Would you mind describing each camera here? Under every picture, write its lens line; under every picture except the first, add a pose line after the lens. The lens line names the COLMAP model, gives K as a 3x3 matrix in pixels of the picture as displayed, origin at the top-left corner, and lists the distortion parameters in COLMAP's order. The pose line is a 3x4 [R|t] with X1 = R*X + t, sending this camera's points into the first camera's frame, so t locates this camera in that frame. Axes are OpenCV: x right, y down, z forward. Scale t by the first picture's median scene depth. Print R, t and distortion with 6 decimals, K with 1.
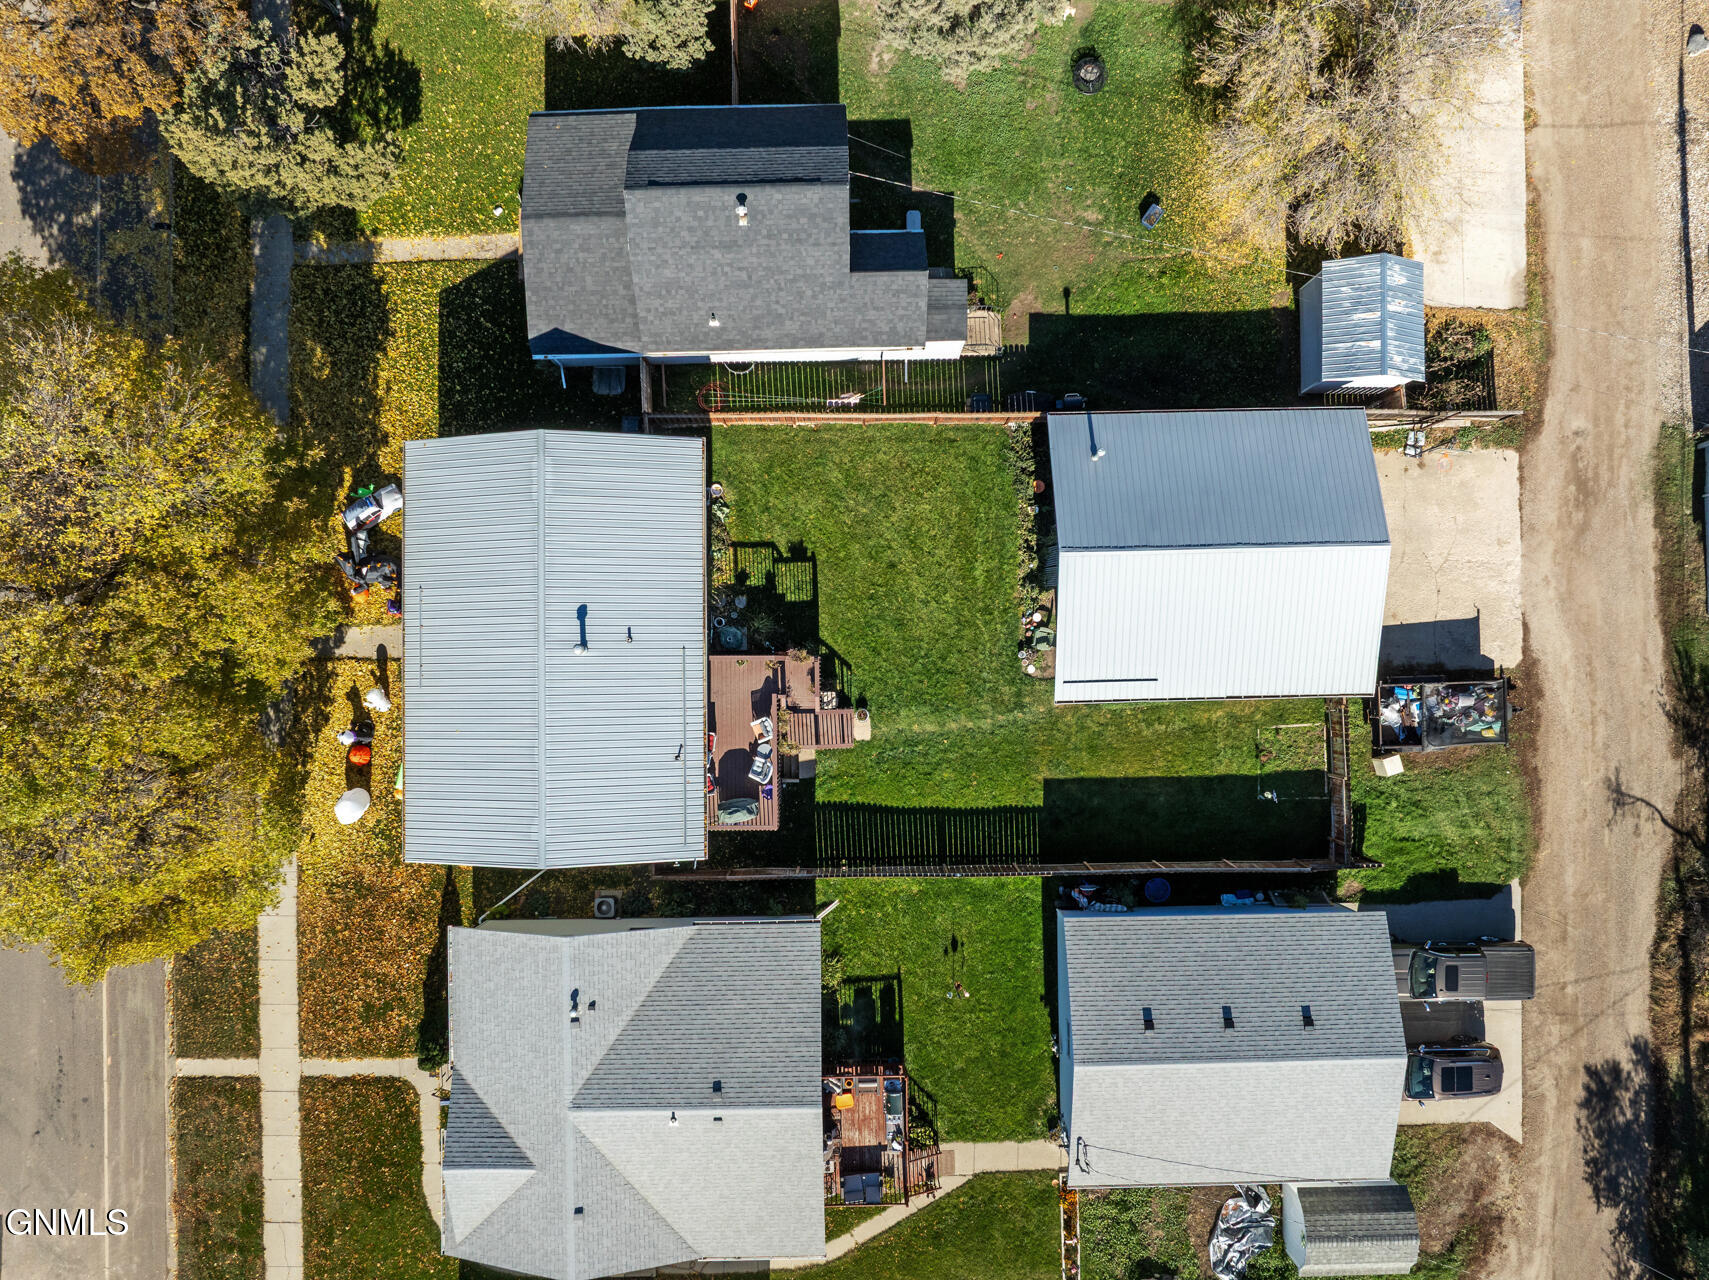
lens RADIAL K [[1195.4, 0, 854.5], [0, 1195.4, 647.1], [0, 0, 1]] dist [-0.011716, -0.000634]
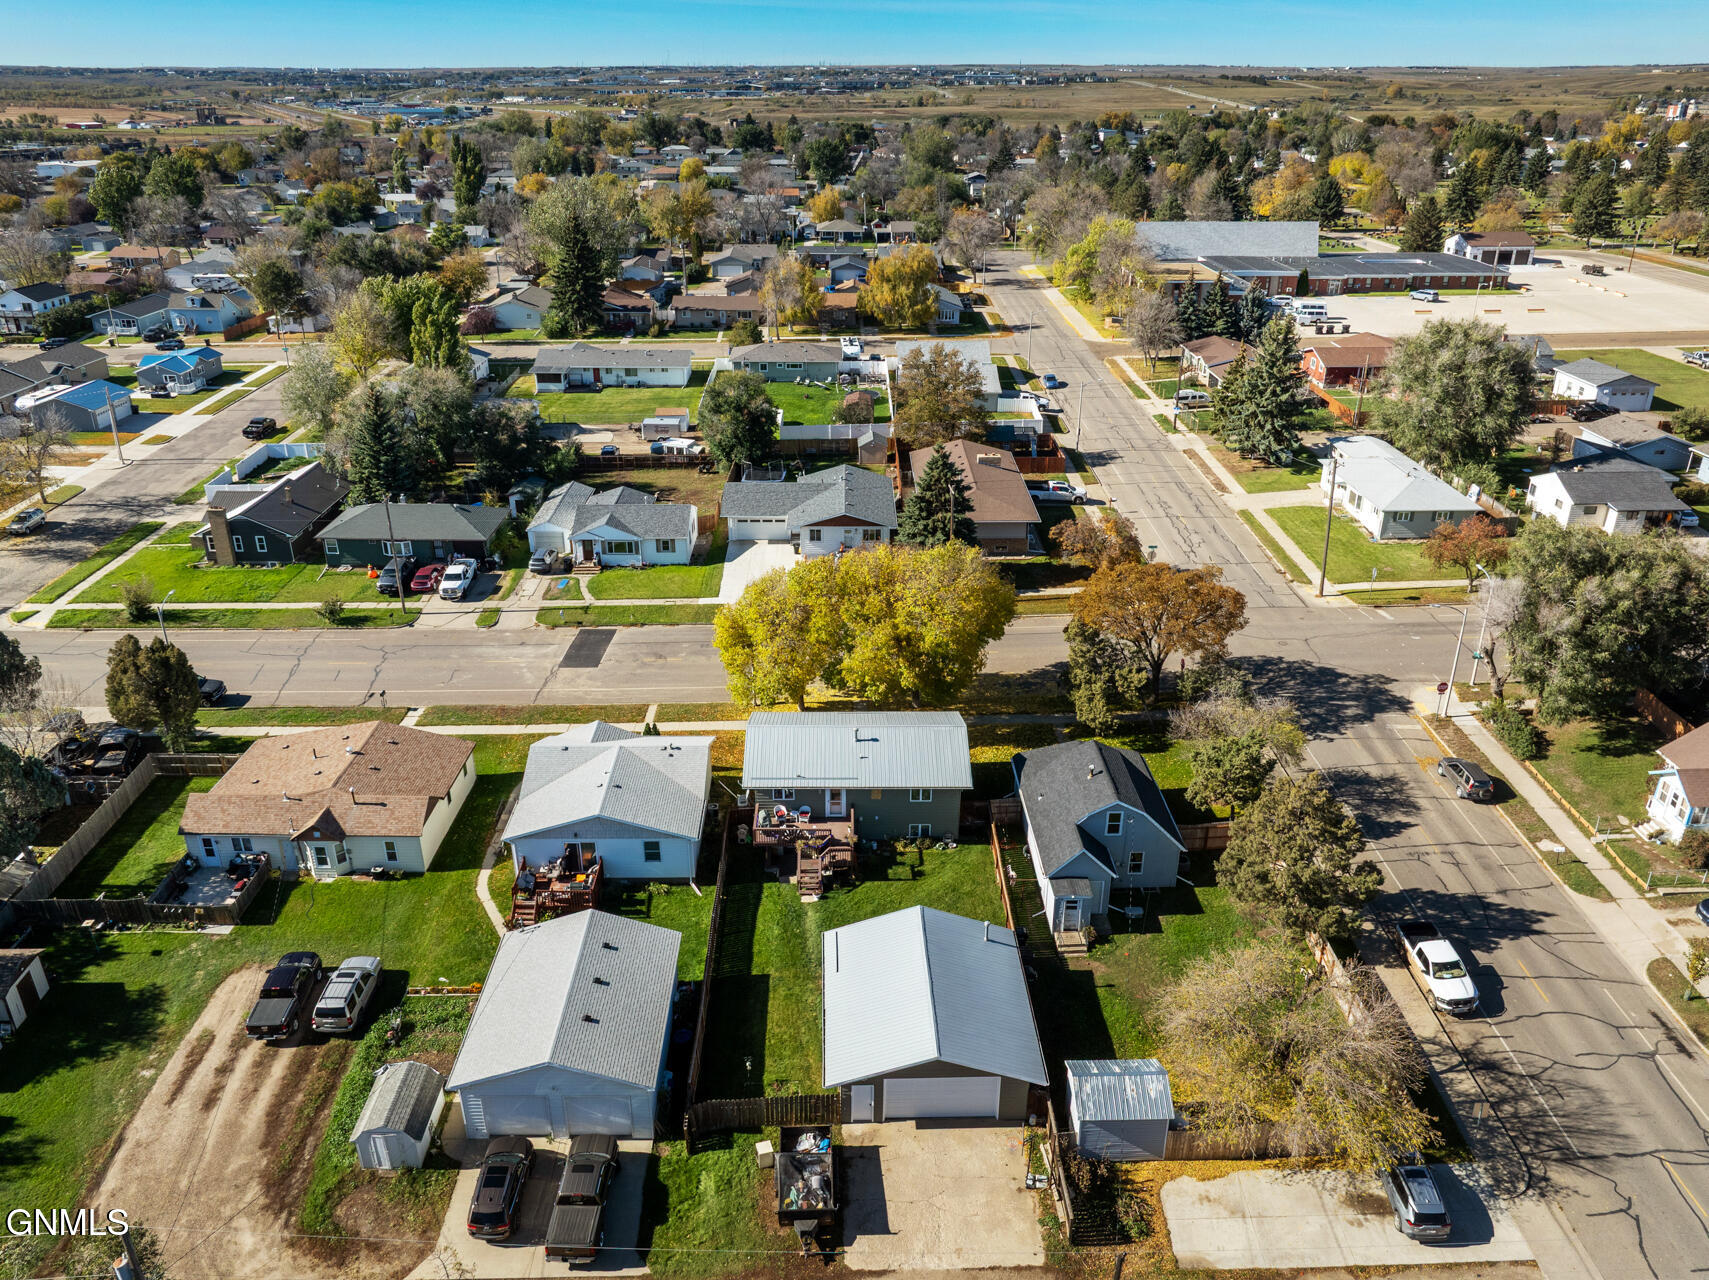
lens RADIAL K [[1195.4, 0, 857.5], [0, 1195.4, 640.7], [0, 0, 1]] dist [-0.011716, -0.000634]
pose [[0.006071, 0.429588, -0.903005, 1.293268], [-0.999875, 0.015779, 0.000784, -0.004116], [0.014585, 0.902887, 0.429630, 0.018048]]
